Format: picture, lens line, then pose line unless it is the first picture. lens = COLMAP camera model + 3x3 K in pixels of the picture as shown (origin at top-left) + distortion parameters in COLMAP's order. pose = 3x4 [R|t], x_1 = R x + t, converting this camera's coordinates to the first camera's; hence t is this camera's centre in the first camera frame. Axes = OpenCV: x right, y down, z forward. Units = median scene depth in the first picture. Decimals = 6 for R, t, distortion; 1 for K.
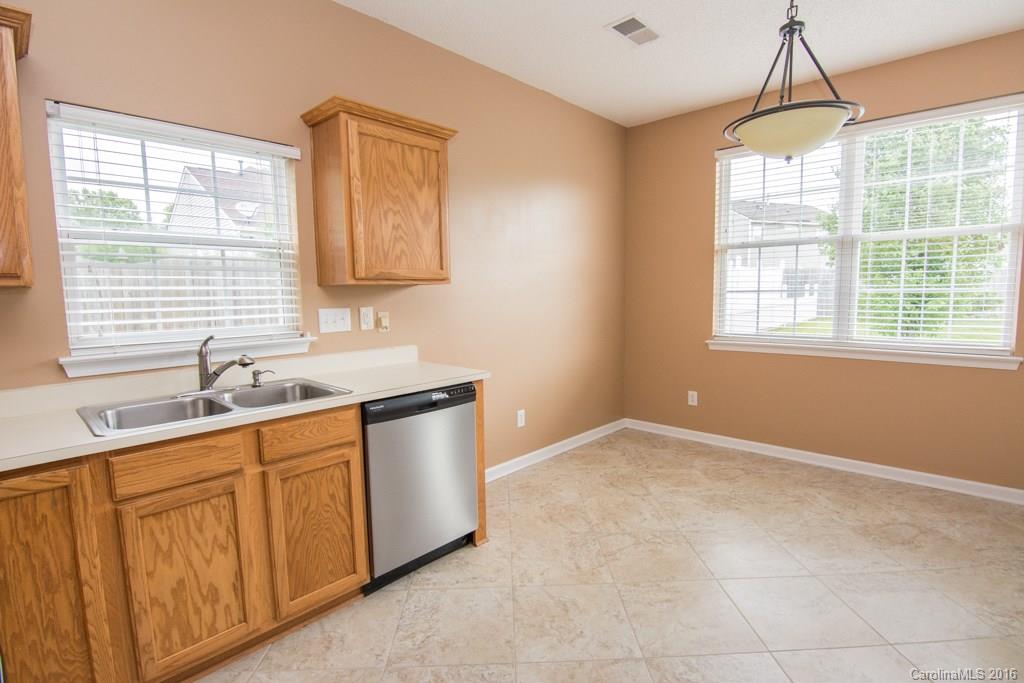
lens RADIAL K [[496.5, 0, 515.2], [0, 496.5, 344.5], [0, 0, 1]] dist [-0.005420, -0.011592]
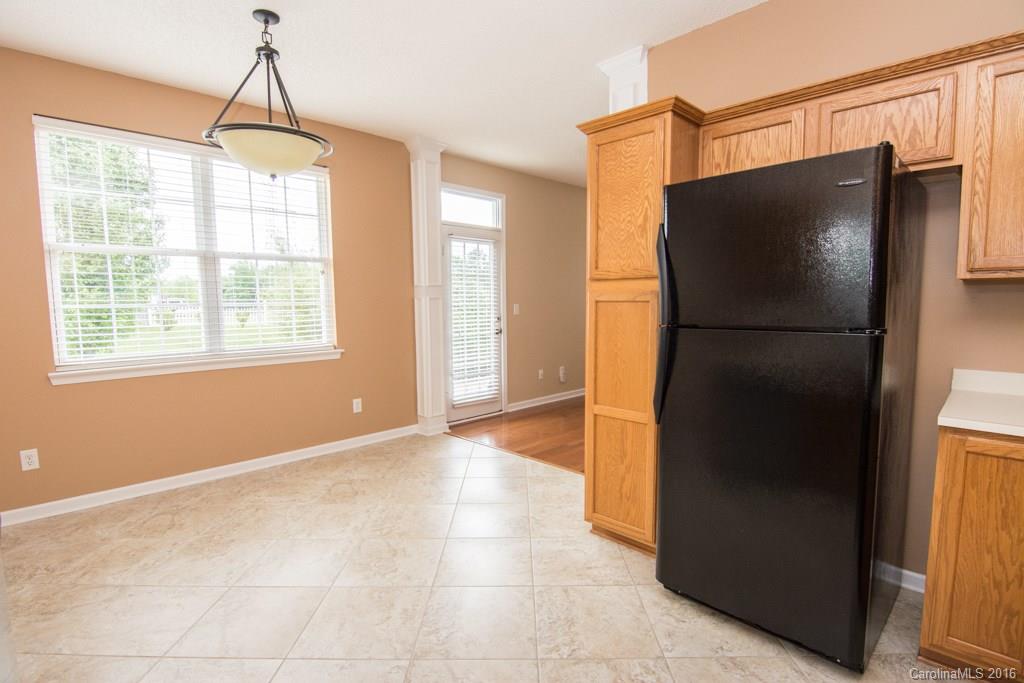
lens RADIAL K [[496.5, 0, 515.2], [0, 496.5, 344.5], [0, 0, 1]] dist [-0.005420, -0.011592]
pose [[0.034696, -0.075493, 0.996543, -0.479647], [0.112804, 0.991066, 0.071151, -0.039056], [-0.993011, 0.109946, 0.042902, 0.464551]]
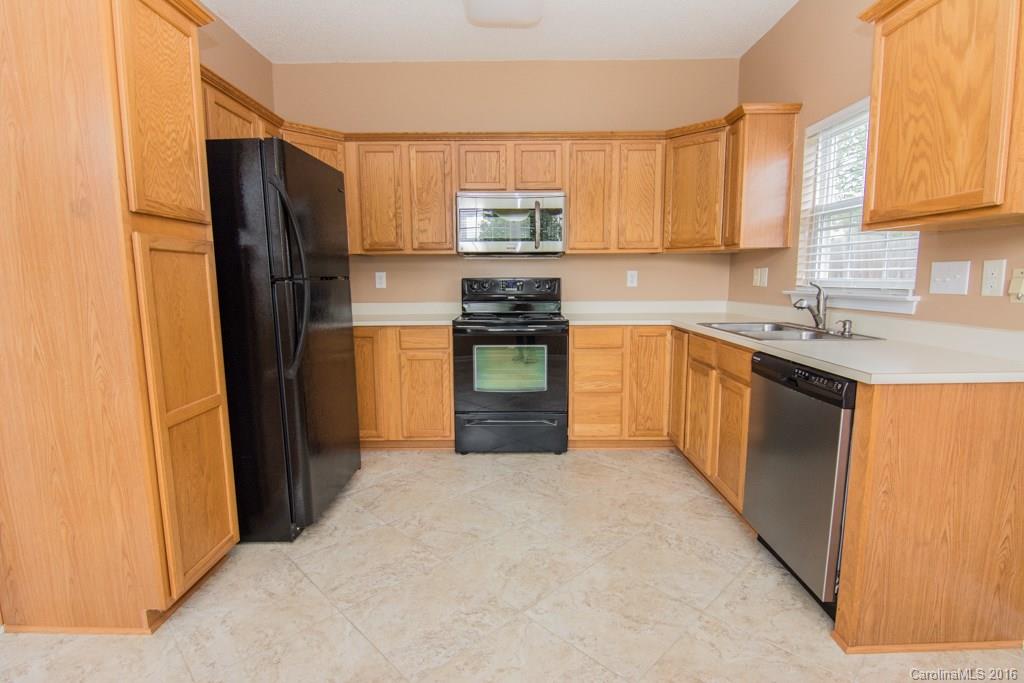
lens RADIAL K [[496.5, 0, 515.2], [0, 496.5, 344.5], [0, 0, 1]] dist [-0.005420, -0.011592]
pose [[-0.732288, 0.112281, -0.671675, 0.610926], [-0.053353, 0.973823, 0.220958, -0.079876], [0.678902, 0.197641, -0.707128, 1.100616]]
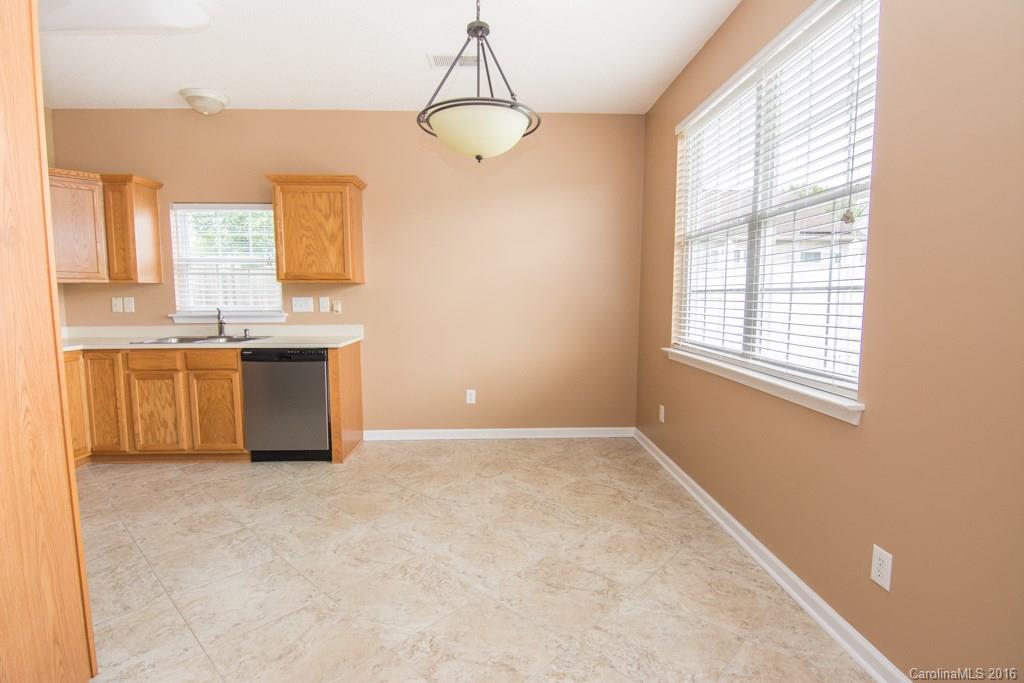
lens RADIAL K [[496.5, 0, 515.2], [0, 496.5, 344.5], [0, 0, 1]] dist [-0.005420, -0.011592]
pose [[0.713953, 0.085718, -0.694927, 1.288295], [-0.085699, 0.995714, 0.034774, -0.034796], [0.694929, 0.034728, 0.718239, 0.319181]]
